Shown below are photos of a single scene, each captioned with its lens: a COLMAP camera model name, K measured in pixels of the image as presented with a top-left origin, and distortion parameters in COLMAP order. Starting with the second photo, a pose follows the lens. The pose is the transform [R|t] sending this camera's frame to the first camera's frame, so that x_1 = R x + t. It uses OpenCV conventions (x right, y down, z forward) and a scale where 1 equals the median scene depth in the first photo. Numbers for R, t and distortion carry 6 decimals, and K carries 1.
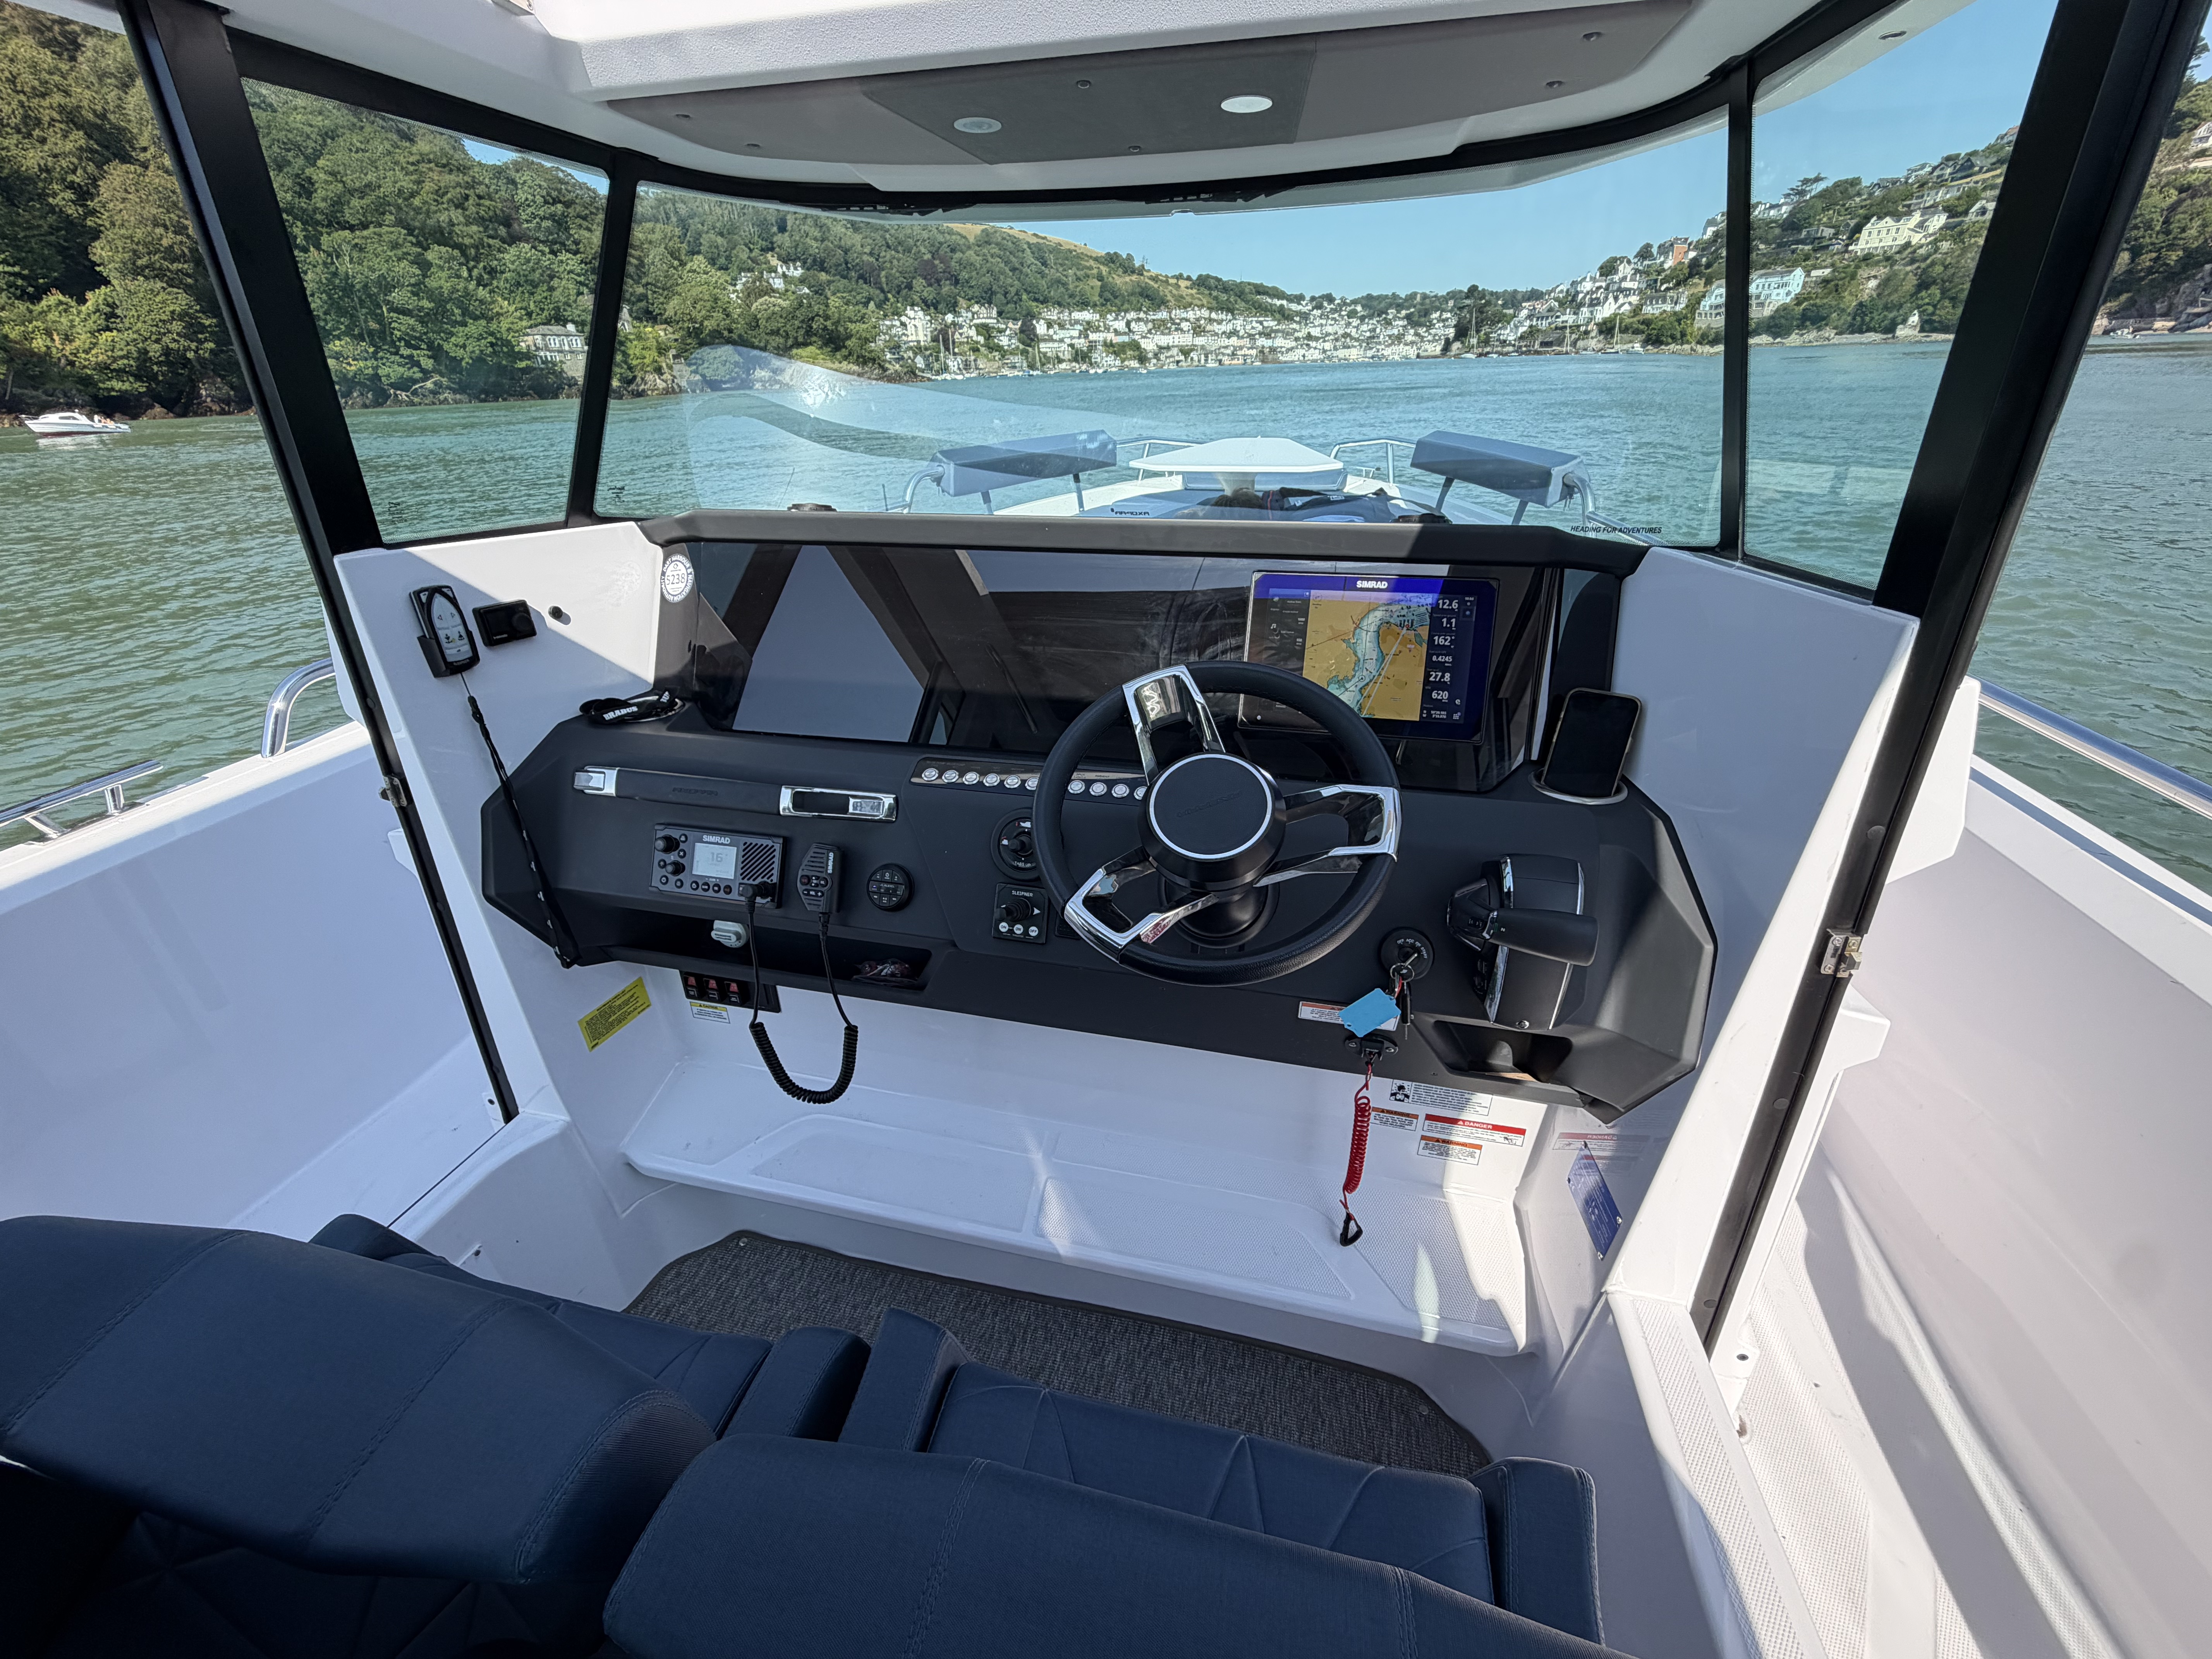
lens RADIAL K [[882.6, 0, 1099.8], [0, 882.6, 820.8], [0, 0, 1]] dist [-0.003953, 0.000981]
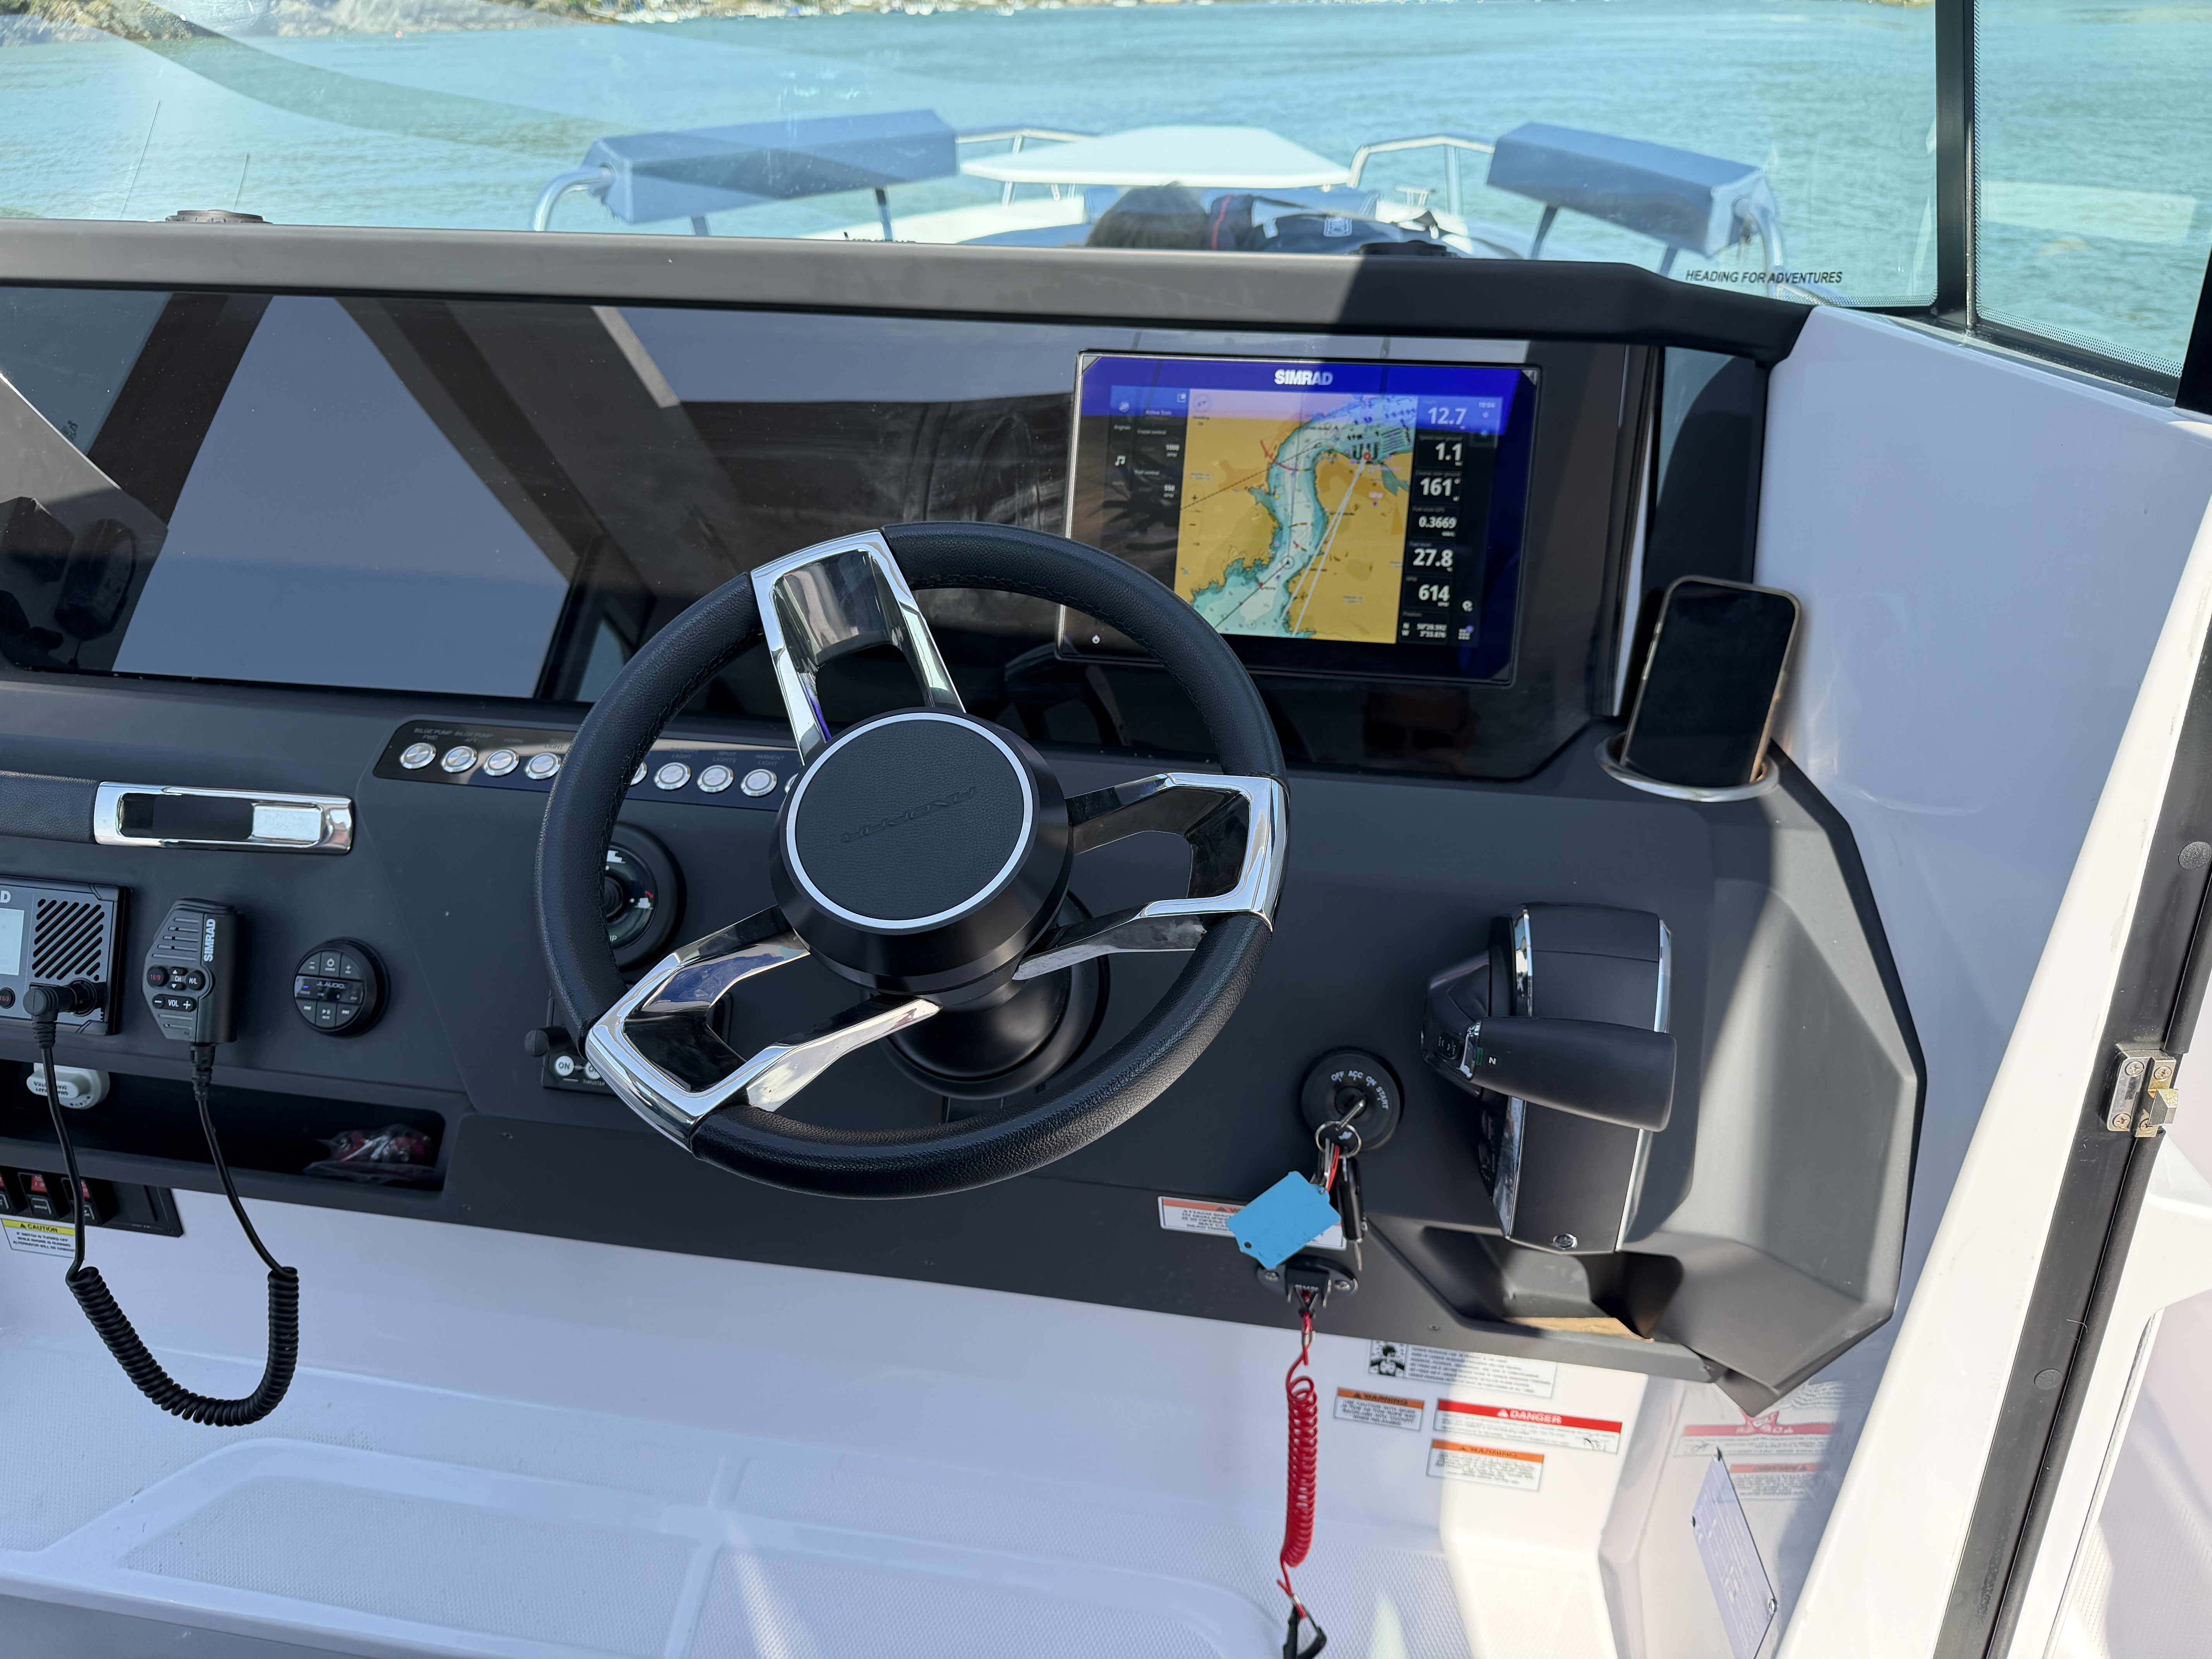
lens RADIAL K [[1587.4, 0, 1110.0], [0, 1587.4, 817.9], [0, 0, 1]] dist [0.009178, -0.021203]
pose [[0.996910, -0.013807, 0.077325, 0.121620], [0.014207, 0.999888, -0.004631, -0.008635], [-0.077253, 0.005715, 0.996995, 0.086924]]
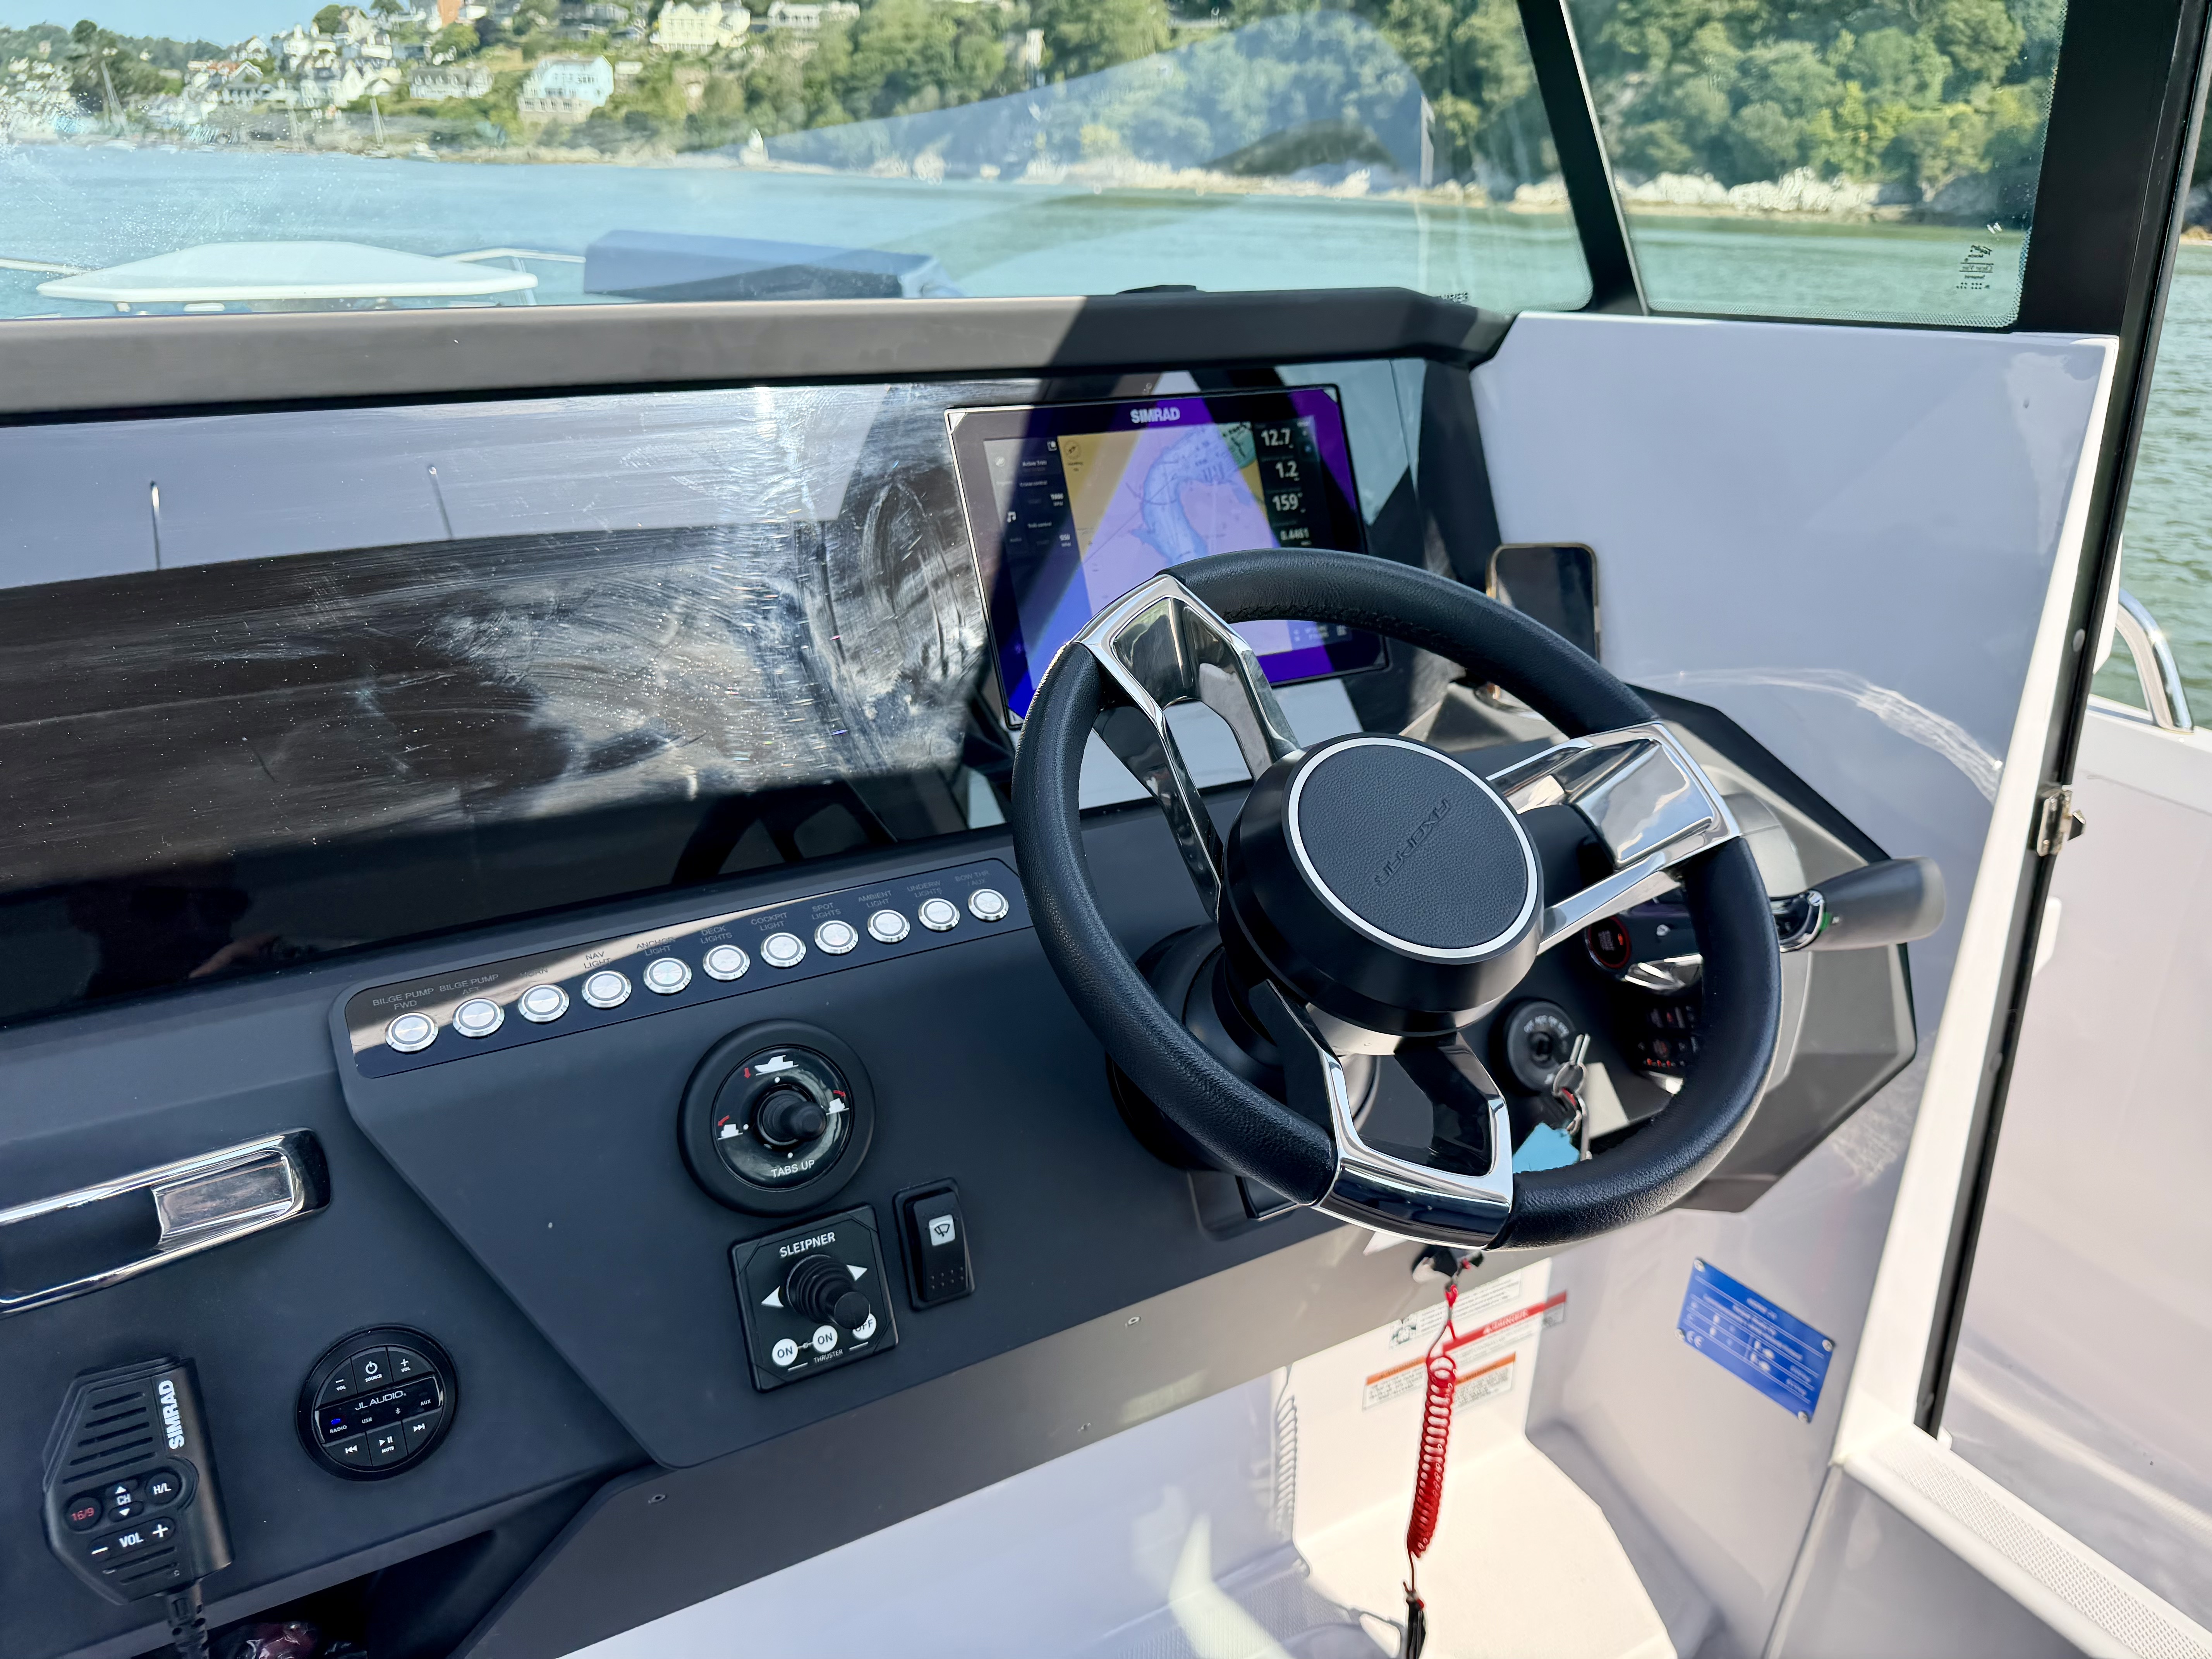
lens RADIAL K [[1587.4, 0, 1128.0], [0, 1587.4, 804.7], [0, 0, 1]] dist [0.009178, -0.021203]
pose [[0.724958, -0.227207, 0.650241, -0.368004], [0.284526, 0.958505, 0.017700, -0.068429], [-0.627281, 0.172179, 0.759522, 0.338598]]
